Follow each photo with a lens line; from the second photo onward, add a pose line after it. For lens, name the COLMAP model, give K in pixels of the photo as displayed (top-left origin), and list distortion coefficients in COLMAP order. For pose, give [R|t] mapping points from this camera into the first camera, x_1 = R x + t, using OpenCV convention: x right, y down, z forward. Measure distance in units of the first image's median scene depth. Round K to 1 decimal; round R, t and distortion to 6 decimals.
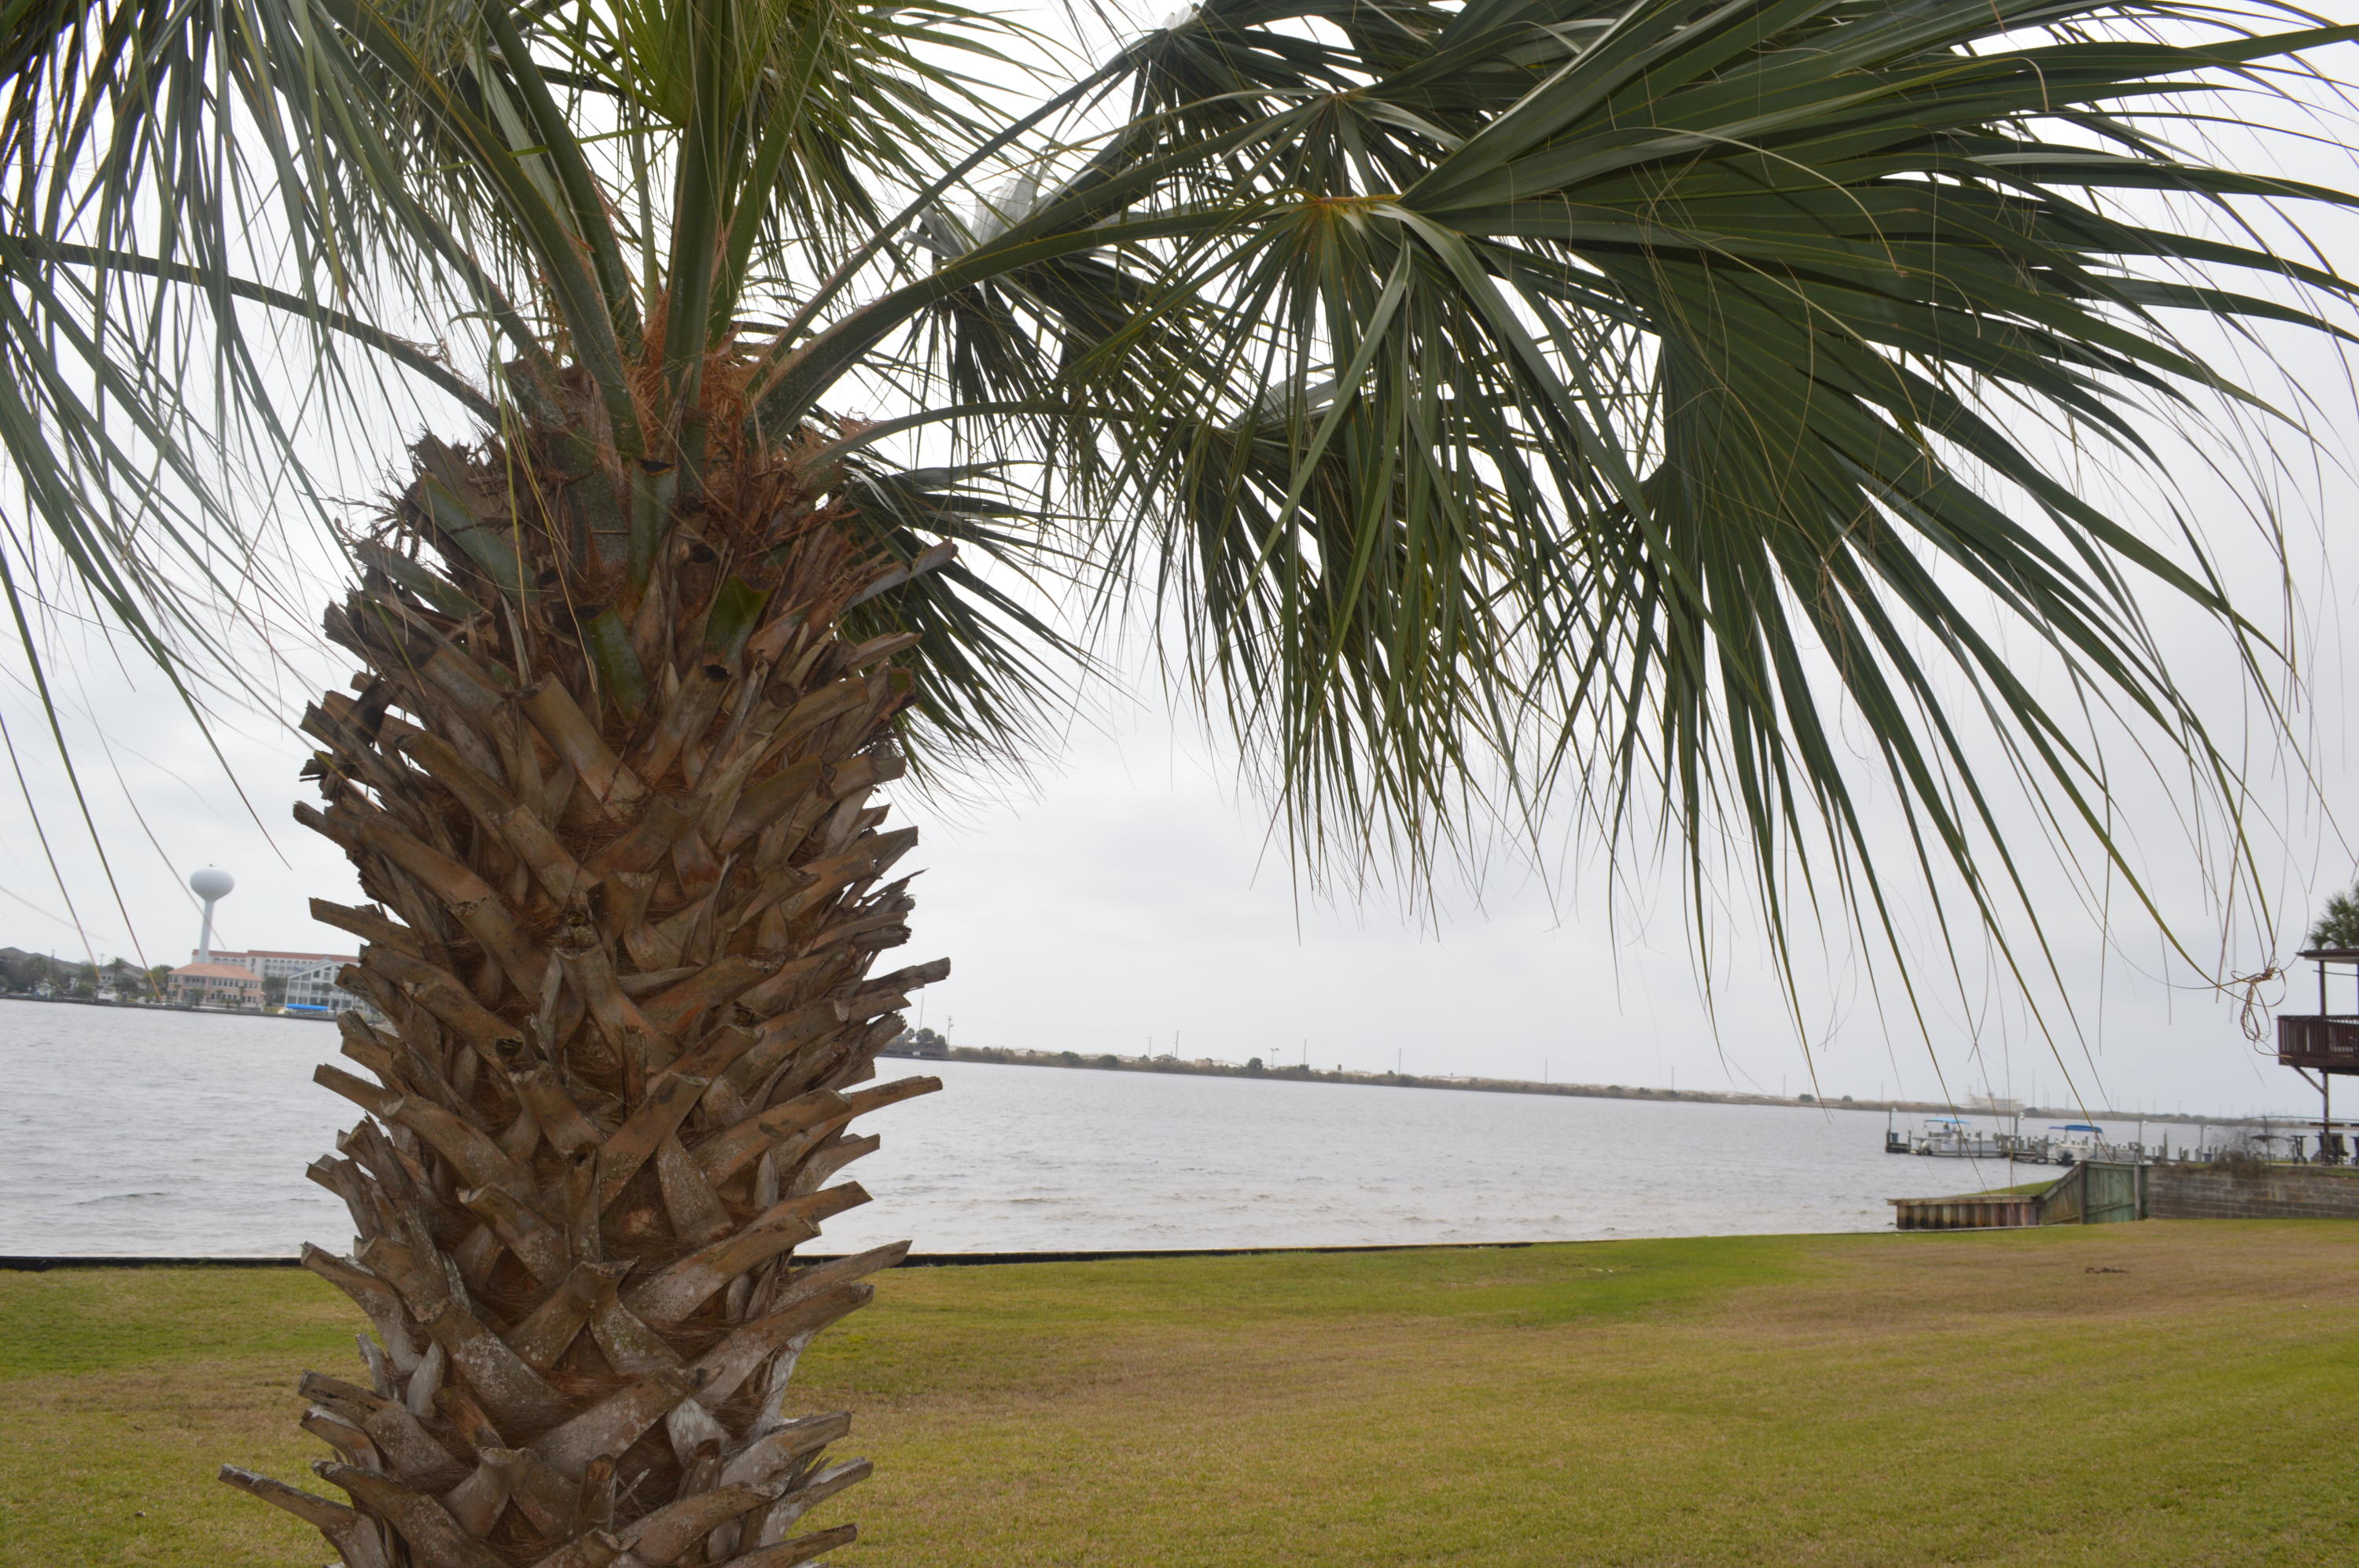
lens RADIAL K [[1872.3, 0, 1169.1], [0, 1872.3, 789.9], [0, 0, 1]] dist [-0.088528, 0.017361]
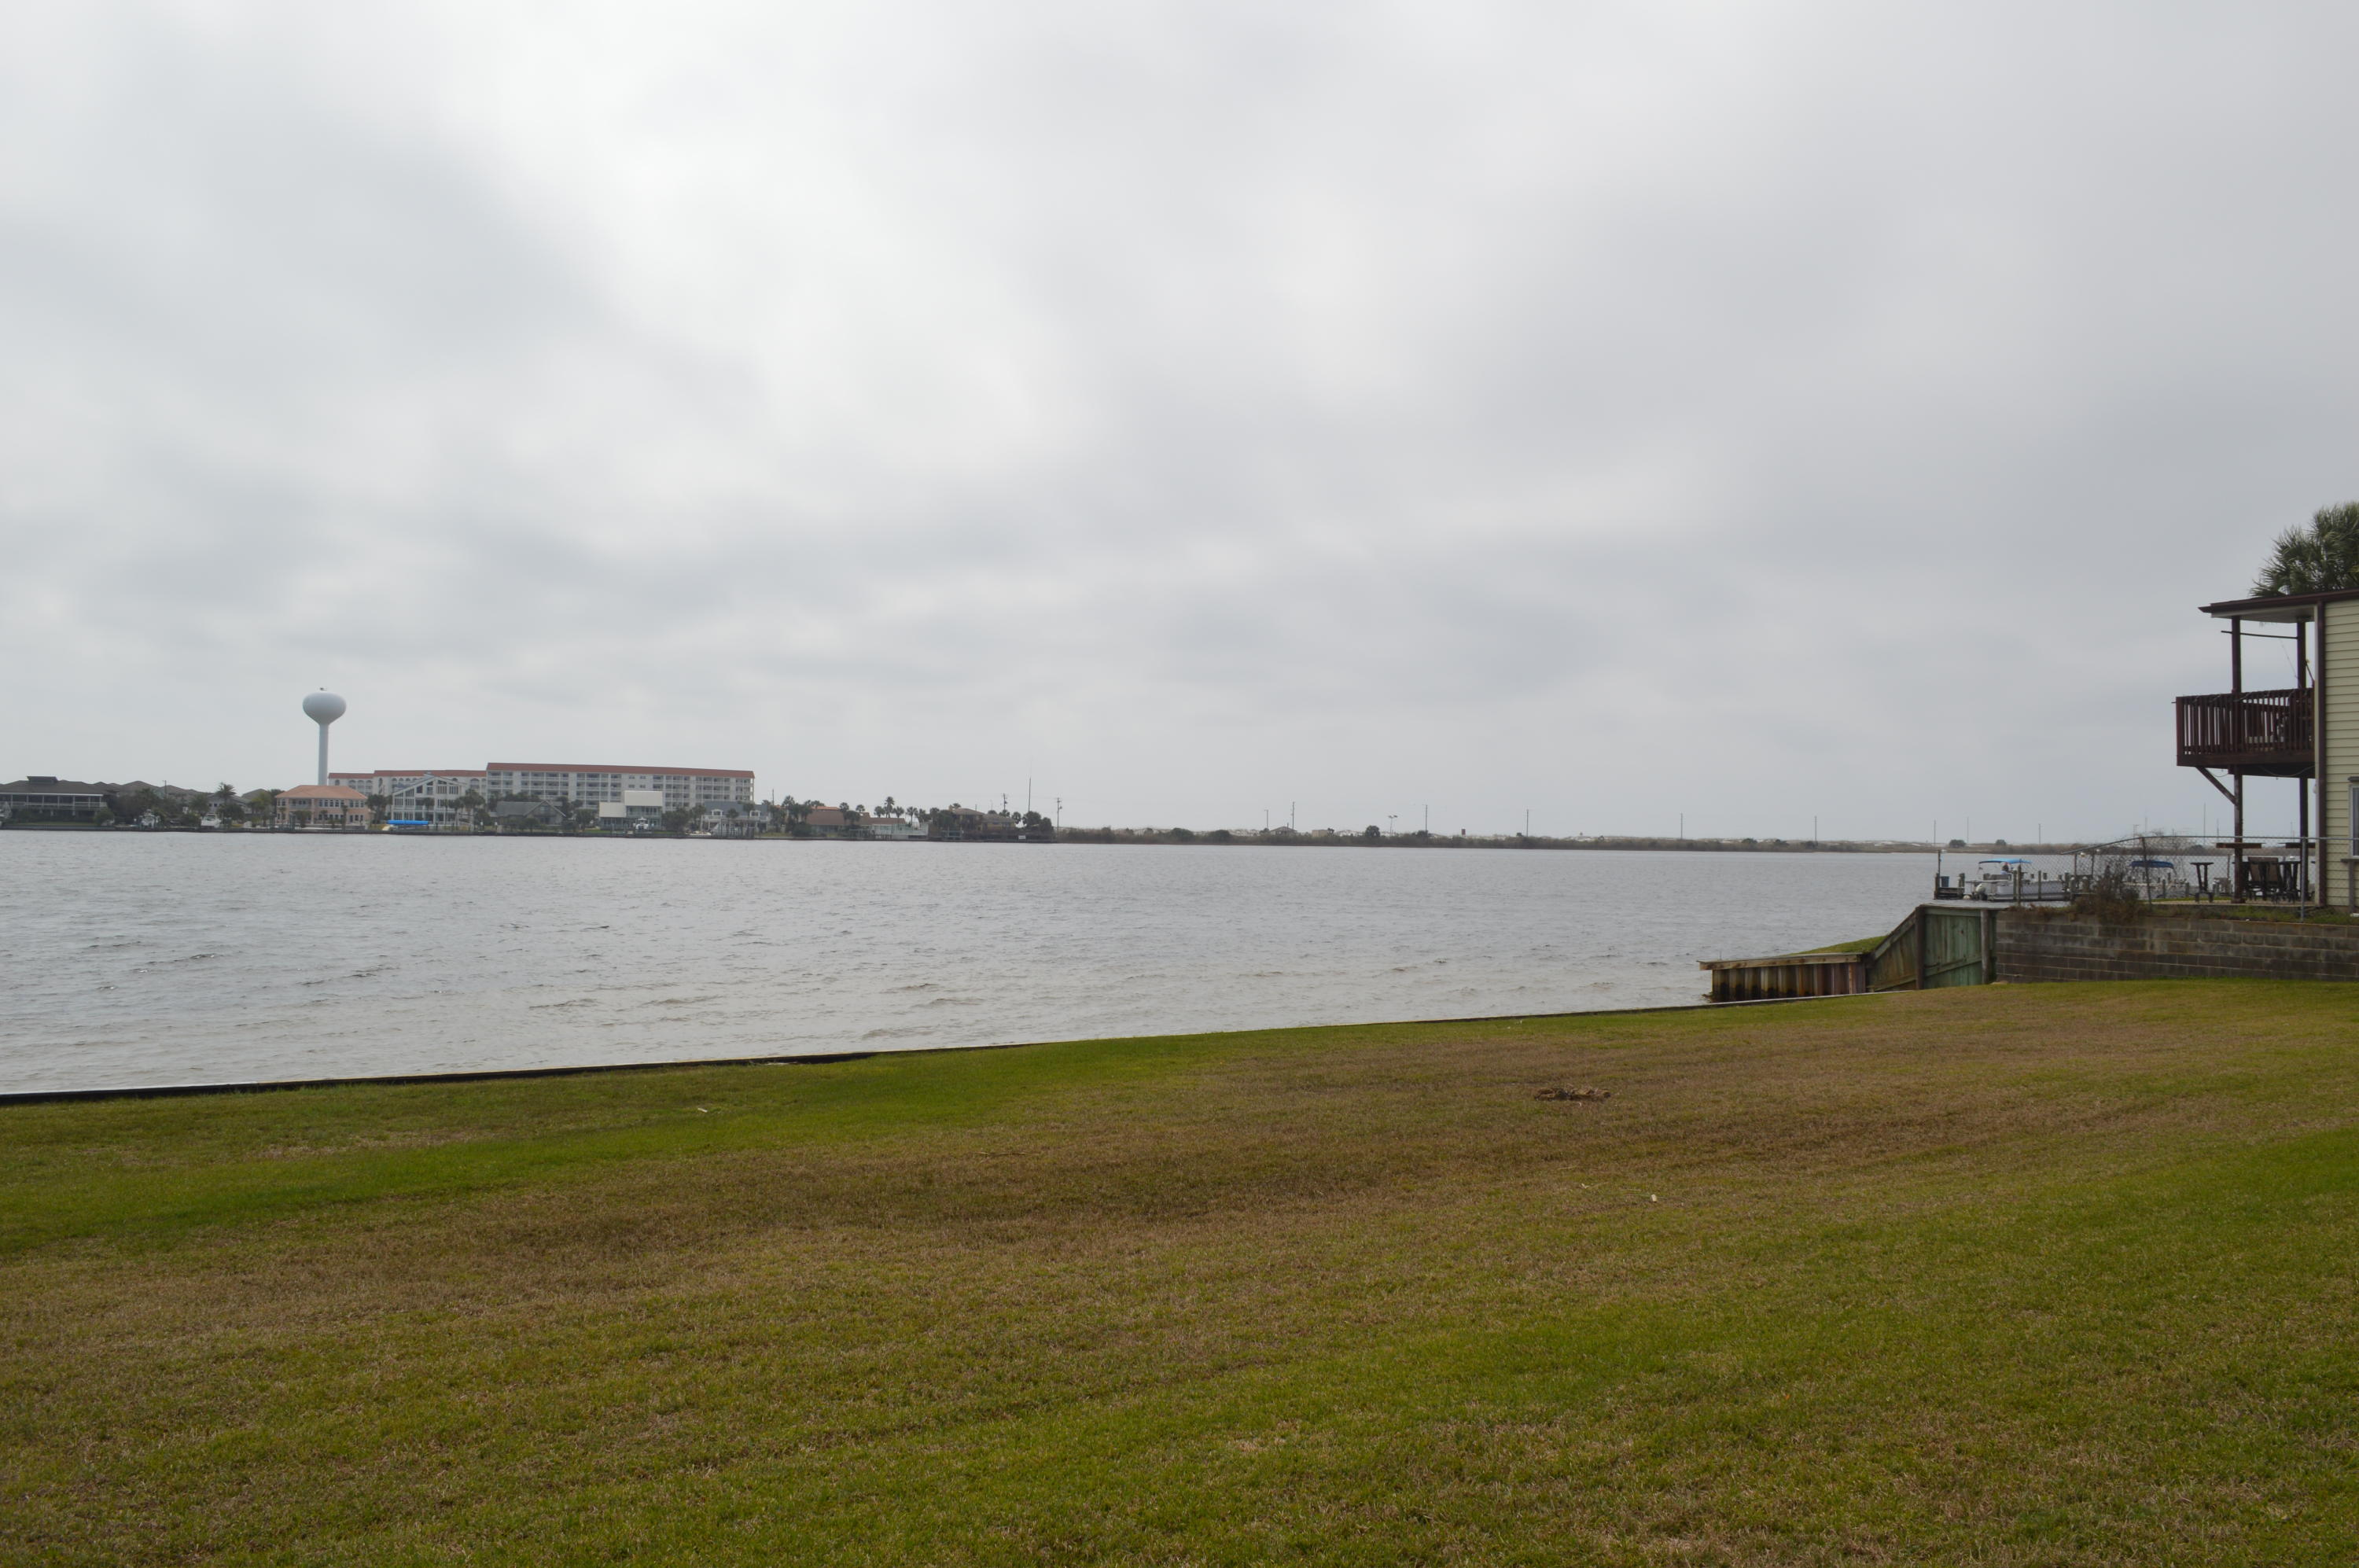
lens RADIAL K [[1879.0, 0, 1172.0], [0, 1879.0, 786.5], [0, 0, 1]] dist [-0.091357, 0.018684]
pose [[0.995539, -0.047085, -0.081758, 0.269951], [0.056304, 0.991839, 0.114392, 0.053486], [0.075704, -0.118485, 0.990066, 0.245311]]
